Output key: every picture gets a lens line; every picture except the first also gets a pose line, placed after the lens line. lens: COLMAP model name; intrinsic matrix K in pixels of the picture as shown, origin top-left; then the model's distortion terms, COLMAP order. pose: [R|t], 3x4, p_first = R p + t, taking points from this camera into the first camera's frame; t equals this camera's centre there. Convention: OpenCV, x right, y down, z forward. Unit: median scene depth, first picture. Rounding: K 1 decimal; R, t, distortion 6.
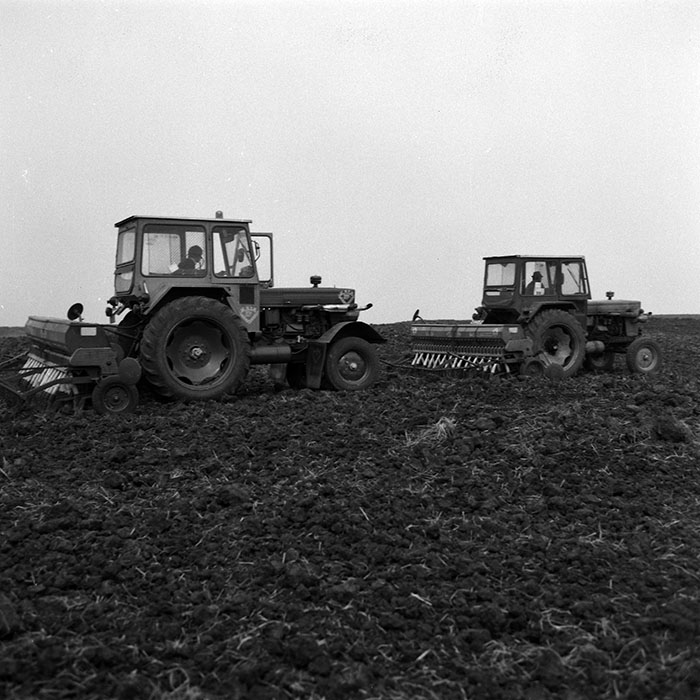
lens RADIAL K [[1047.2, 0, 348.4], [0, 1047.2, 348.0], [0, 0, 1]] dist [0.046989, 0.000000]
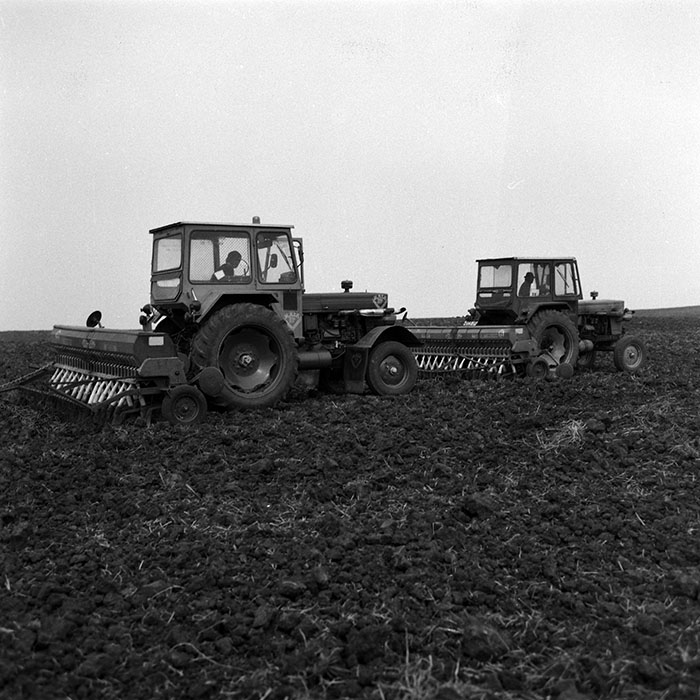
lens RADIAL K [[1047.2, 0, 352.0], [0, 1047.2, 351.9], [0, 0, 1]] dist [0.046989, 0.000000]
pose [[0.994165, -0.019294, 0.106131, -0.138215], [0.018958, 0.999812, 0.004179, -0.005108], [-0.106191, -0.002142, 0.994343, 0.006608]]
